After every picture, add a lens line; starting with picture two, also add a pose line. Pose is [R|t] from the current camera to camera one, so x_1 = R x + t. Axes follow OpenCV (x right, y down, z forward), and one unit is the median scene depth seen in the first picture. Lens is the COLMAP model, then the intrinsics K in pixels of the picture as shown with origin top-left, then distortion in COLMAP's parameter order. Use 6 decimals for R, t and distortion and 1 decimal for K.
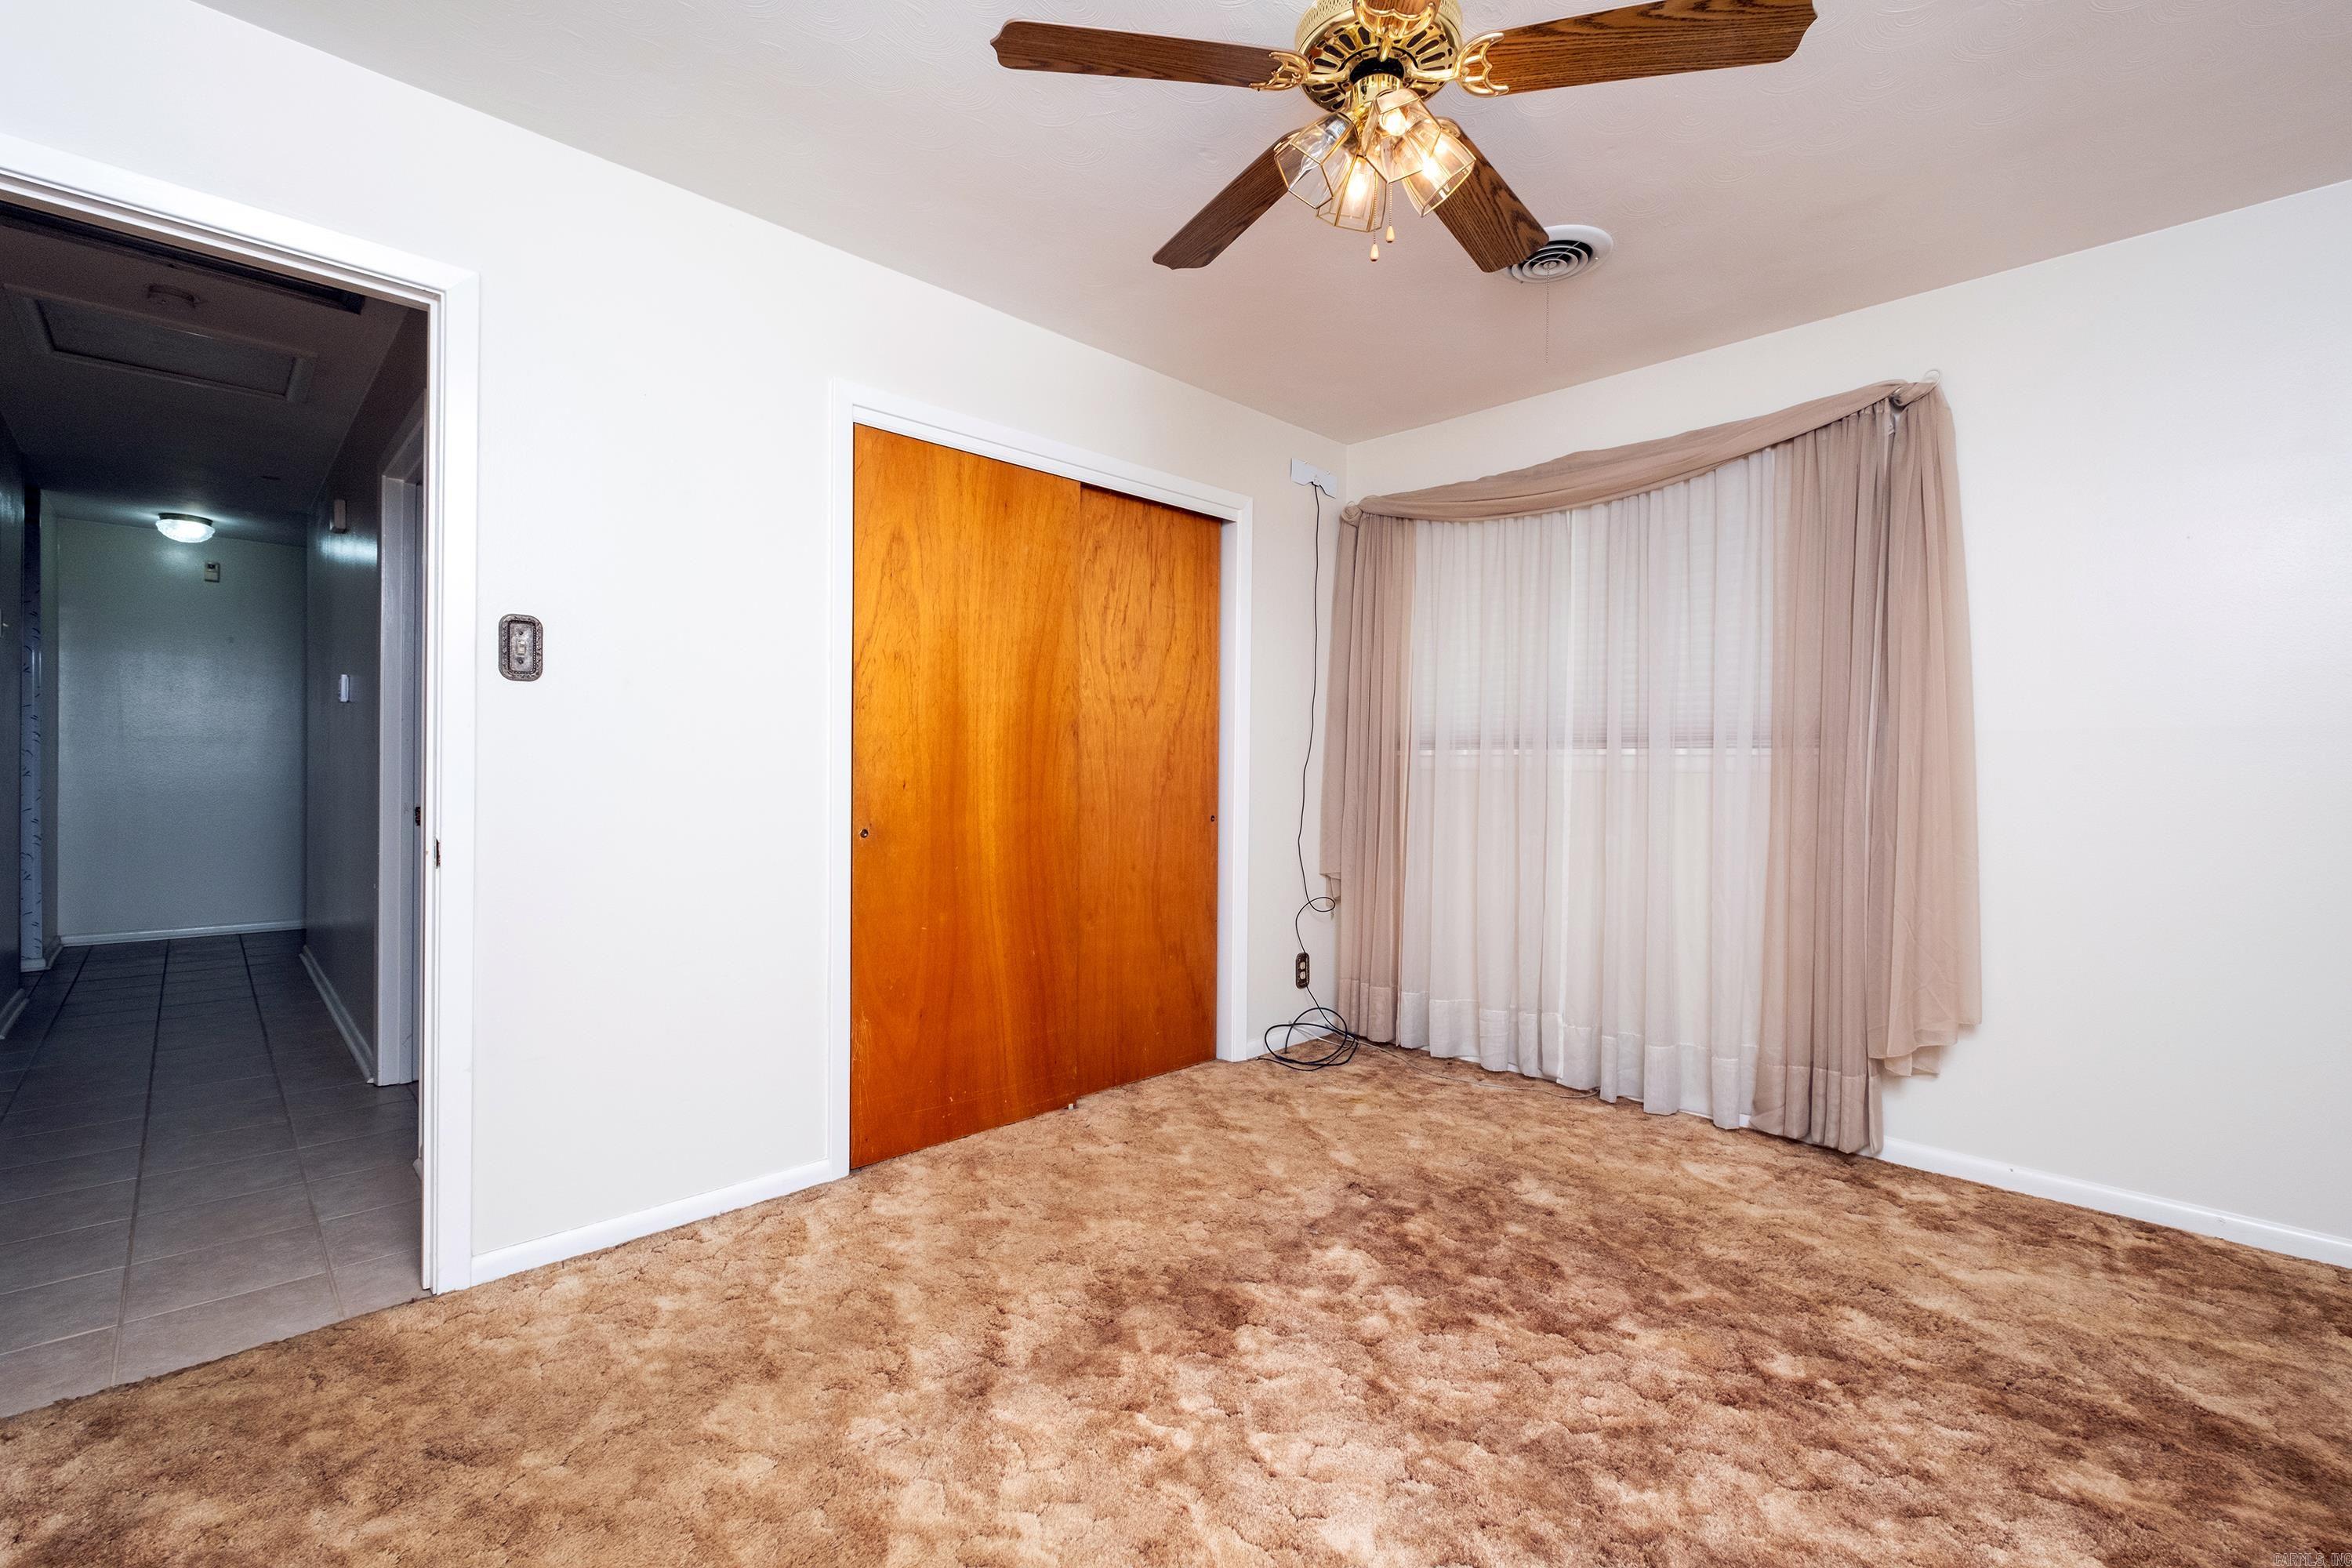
lens RADIAL K [[1010.2, 0, 1176.5], [0, 1010.2, 775.9], [0, 0, 1]] dist [0.006646, -0.005439]
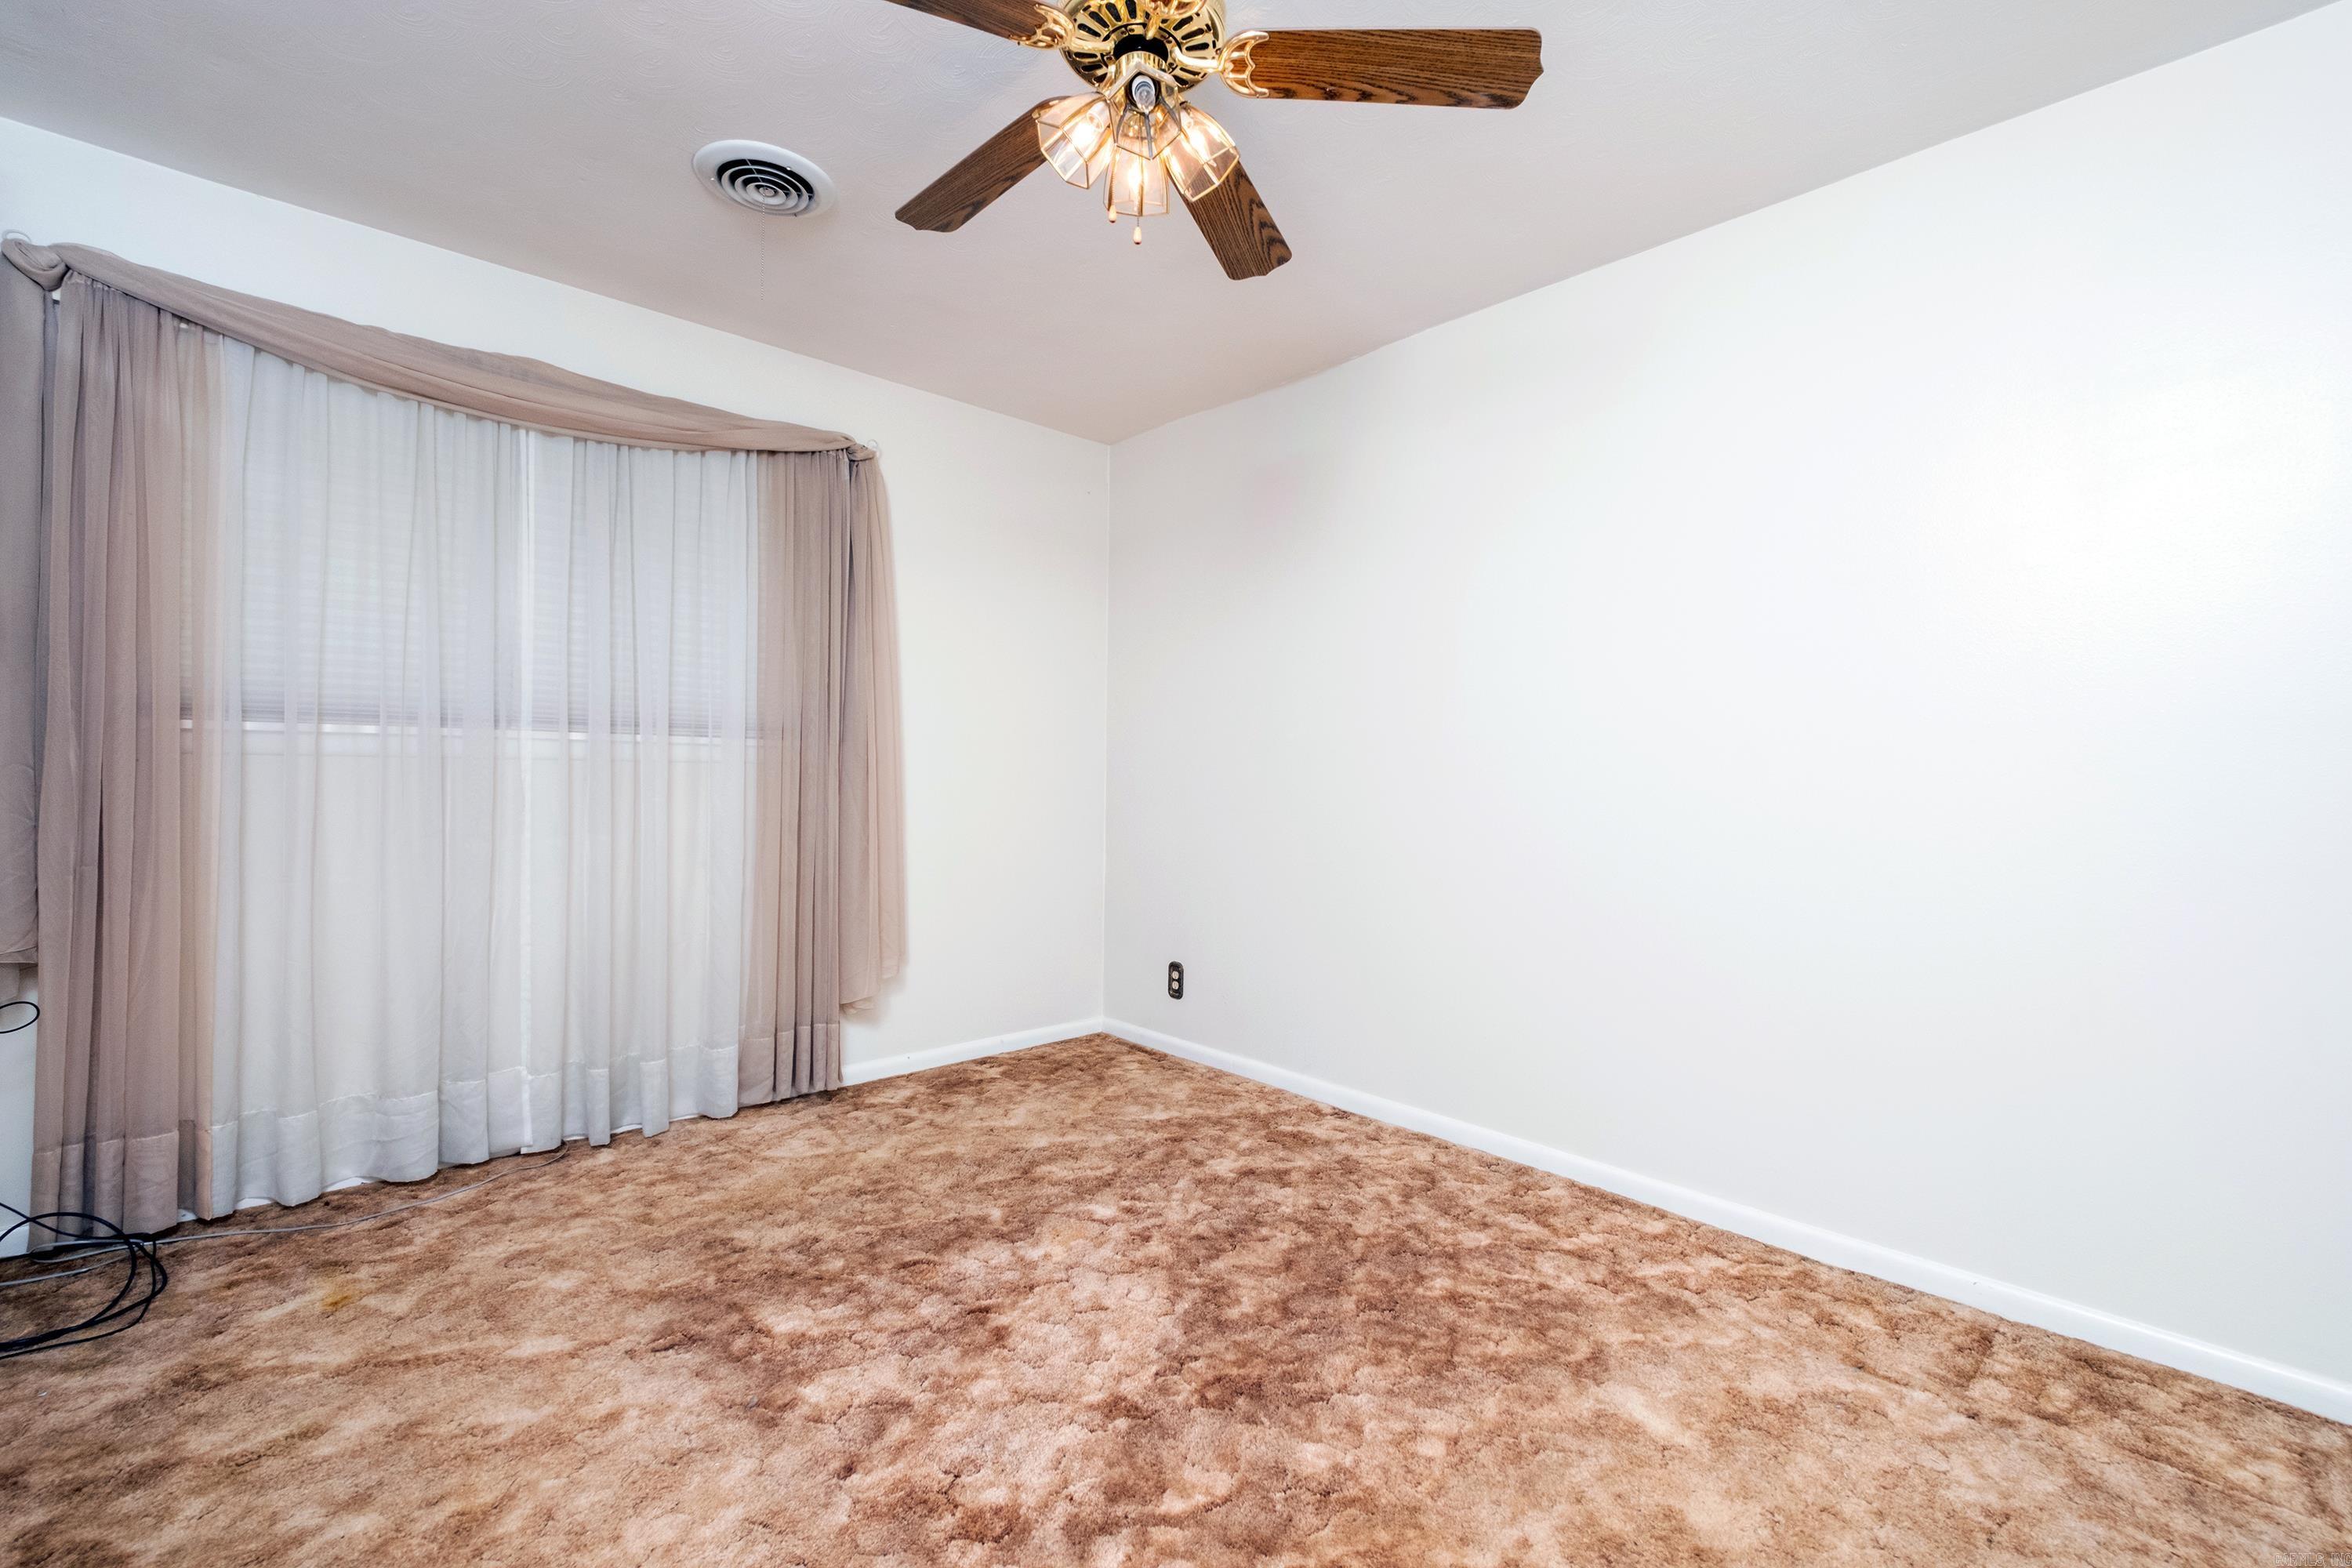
lens RADIAL K [[1010.2, 0, 1176.5], [0, 1010.2, 775.9], [0, 0, 1]] dist [0.006646, -0.005439]
pose [[0.028932, -0.012097, 0.999508, -0.455726], [-0.009267, 0.999881, 0.012370, -0.006358], [-0.999538, -0.009621, 0.028816, 0.542901]]
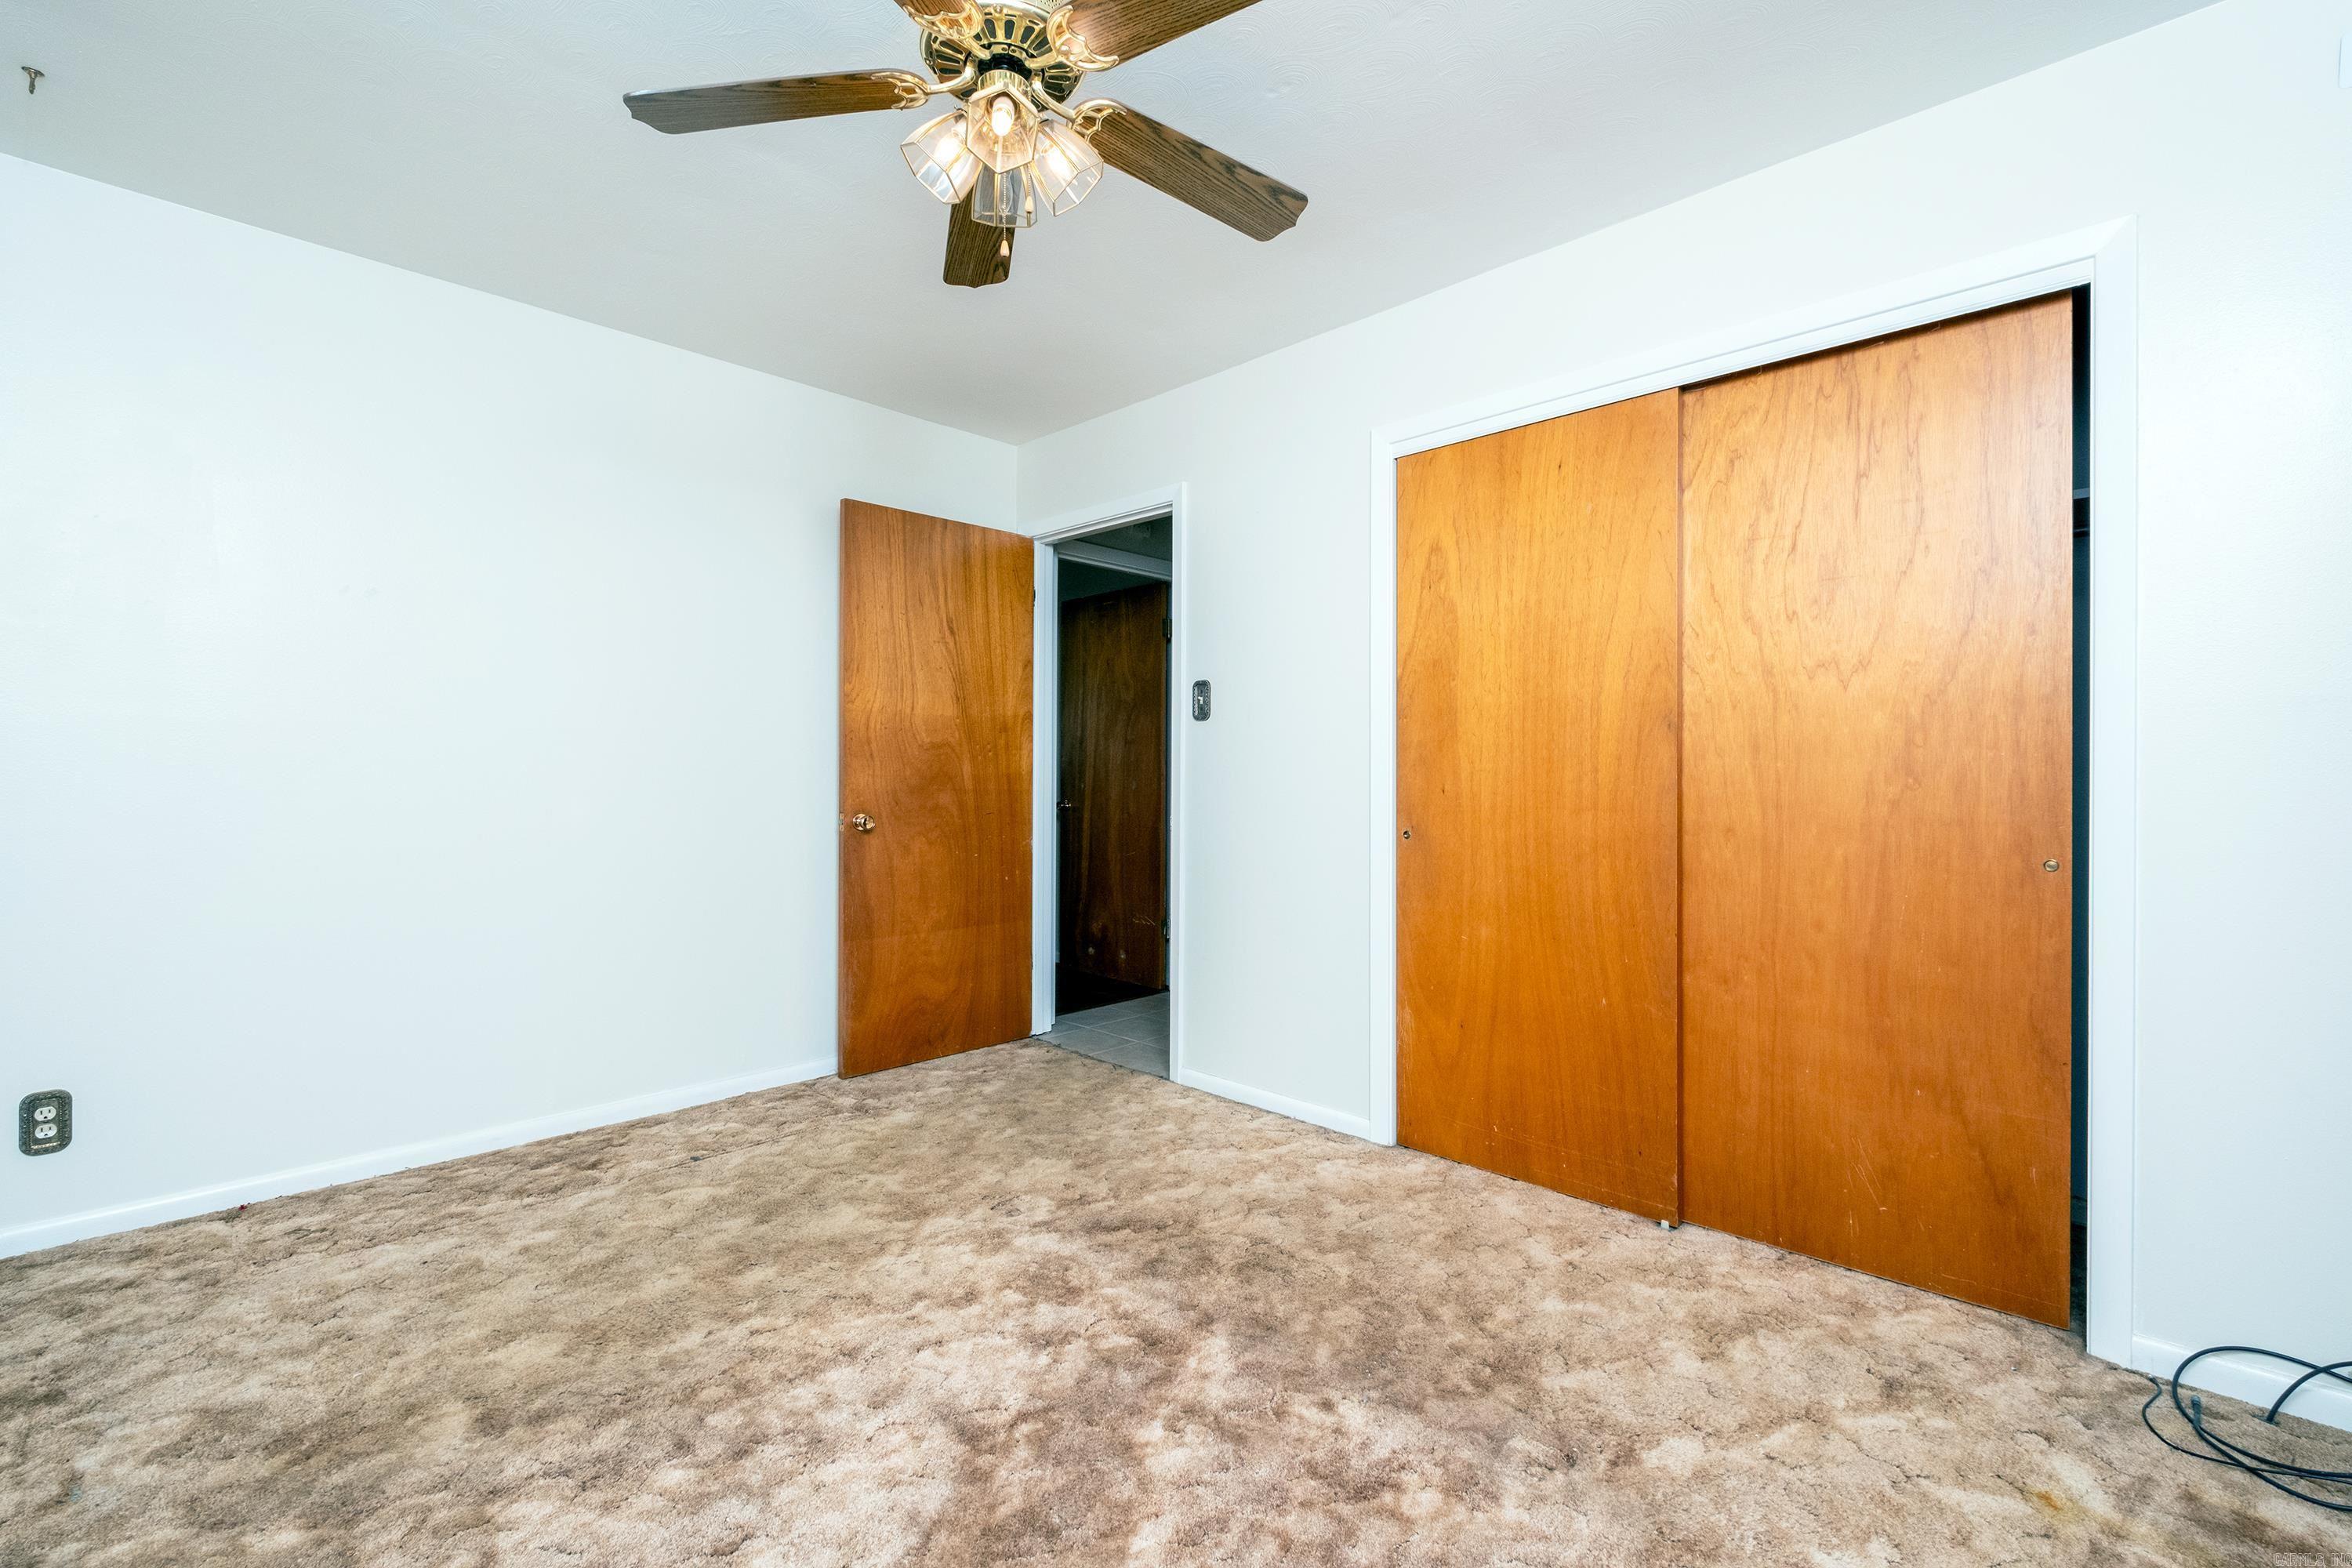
lens RADIAL K [[1010.2, 0, 1176.5], [0, 1010.2, 775.9], [0, 0, 1]] dist [0.006646, -0.005439]
pose [[0.022172, -0.005061, -0.999741, 0.694385], [-0.006994, 0.999962, -0.005217, 0.001210], [0.999730, 0.007108, 0.022136, 0.670509]]
